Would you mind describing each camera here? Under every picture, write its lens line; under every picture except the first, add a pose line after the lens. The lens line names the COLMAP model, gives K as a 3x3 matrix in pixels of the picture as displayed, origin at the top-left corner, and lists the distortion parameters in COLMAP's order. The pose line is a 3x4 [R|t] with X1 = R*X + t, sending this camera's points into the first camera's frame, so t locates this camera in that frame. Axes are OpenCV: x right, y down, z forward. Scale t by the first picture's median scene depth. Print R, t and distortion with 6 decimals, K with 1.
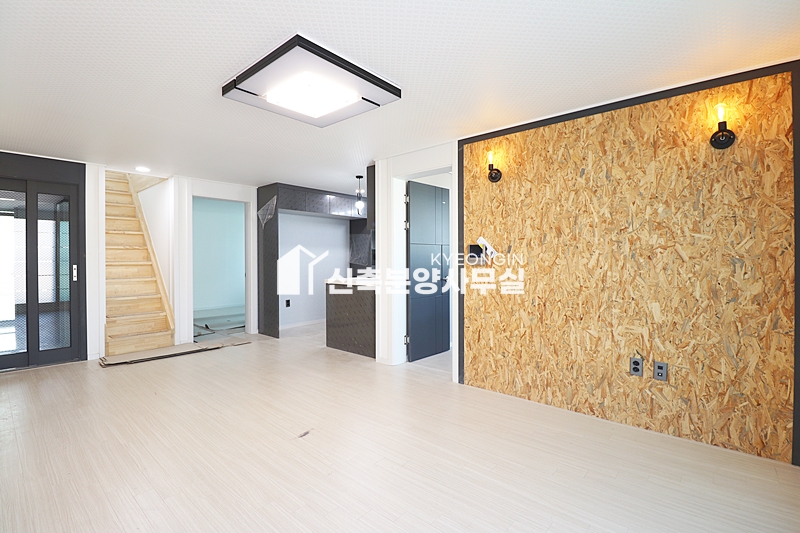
lens RADIAL K [[366.4, 0, 402.1], [0, 366.4, 261.0], [0, 0, 1]] dist [0.000625, -0.015422]
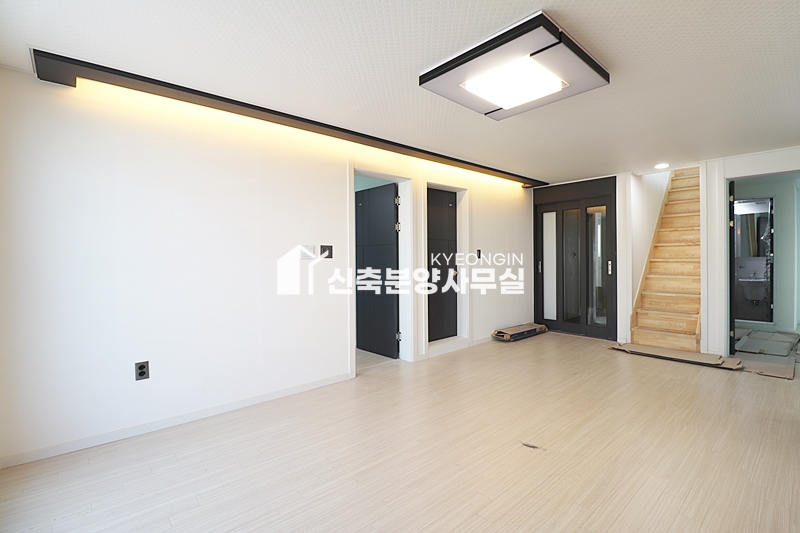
lens RADIAL K [[366.4, 0, 402.1], [0, 366.4, 261.0], [0, 0, 1]] dist [0.000625, -0.015422]
pose [[-0.131444, 0.011572, -0.991256, 0.405525], [0.002057, 0.999933, 0.011400, -0.005303], [0.991322, -0.000540, -0.131459, 0.467643]]
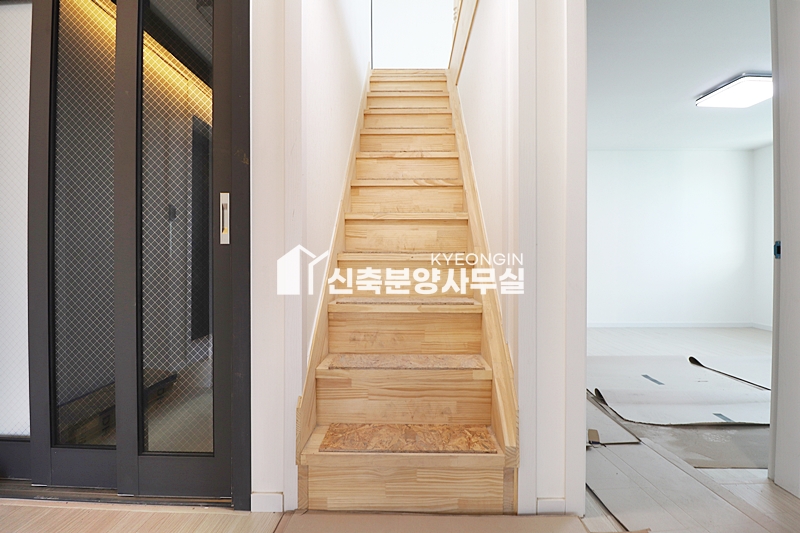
lens RADIAL K [[366.4, 0, 402.1], [0, 366.4, 261.0], [0, 0, 1]] dist [0.000625, -0.015422]
pose [[0.637774, 0.009866, -0.770160, -0.564257], [-0.009421, 0.999943, 0.005008, 0.064667], [0.770166, 0.004062, 0.637831, 0.913498]]
